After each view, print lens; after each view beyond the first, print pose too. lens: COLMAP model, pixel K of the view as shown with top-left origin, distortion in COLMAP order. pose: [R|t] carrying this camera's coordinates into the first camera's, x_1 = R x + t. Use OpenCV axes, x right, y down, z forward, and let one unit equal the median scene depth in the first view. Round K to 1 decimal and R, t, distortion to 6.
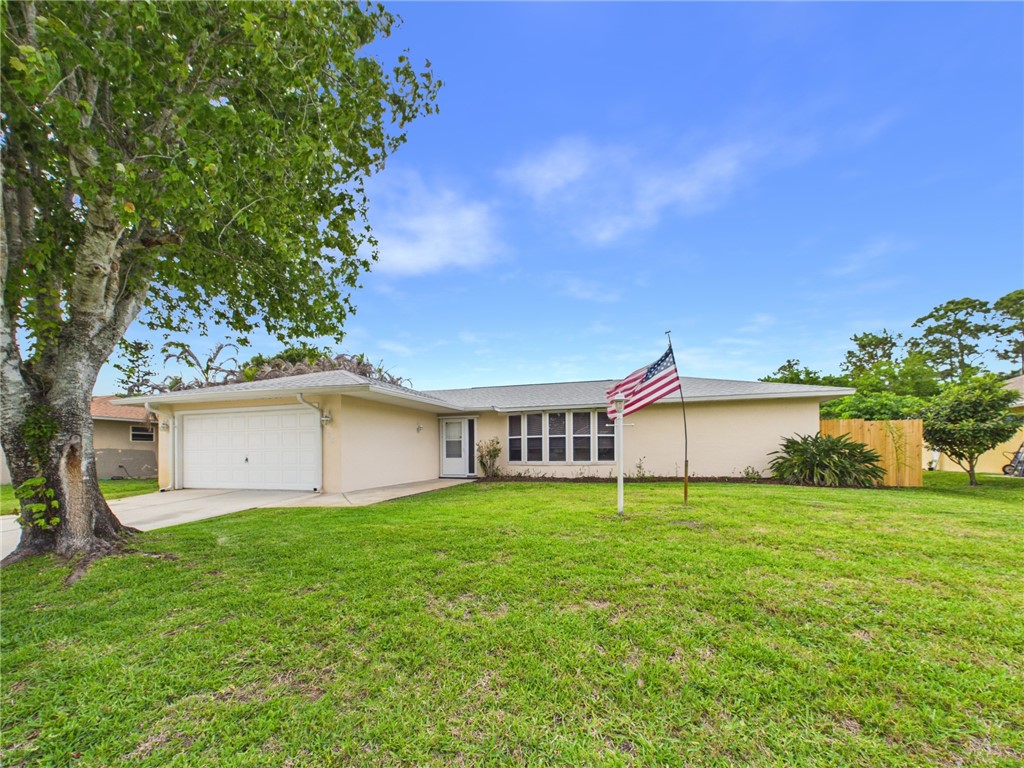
lens RADIAL K [[411.8, 0, 515.4], [0, 411.8, 384.2], [0, 0, 1]] dist [0.000614, 0.000077]
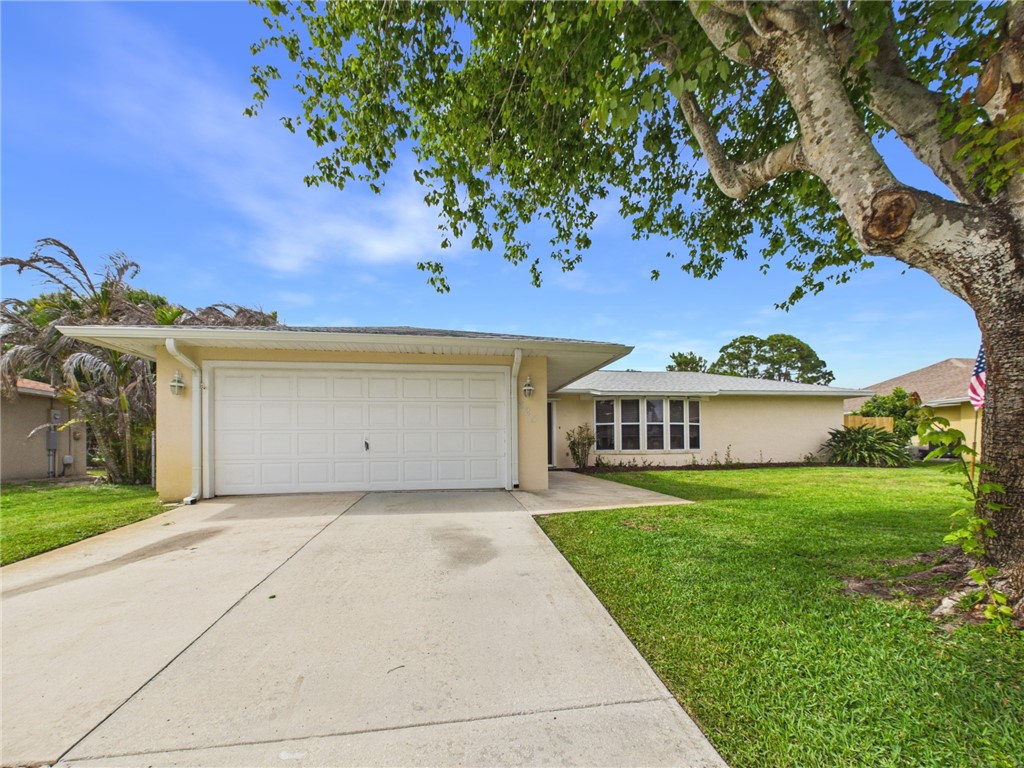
lens RADIAL K [[411.8, 0, 512.4], [0, 411.8, 385.5], [0, 0, 1]] dist [0.000614, 0.000077]
pose [[0.892054, 0.069265, 0.446590, -0.650564], [-0.077235, 0.997013, -0.000358, 0.063495], [-0.445281, -0.034173, 0.894739, 0.286076]]
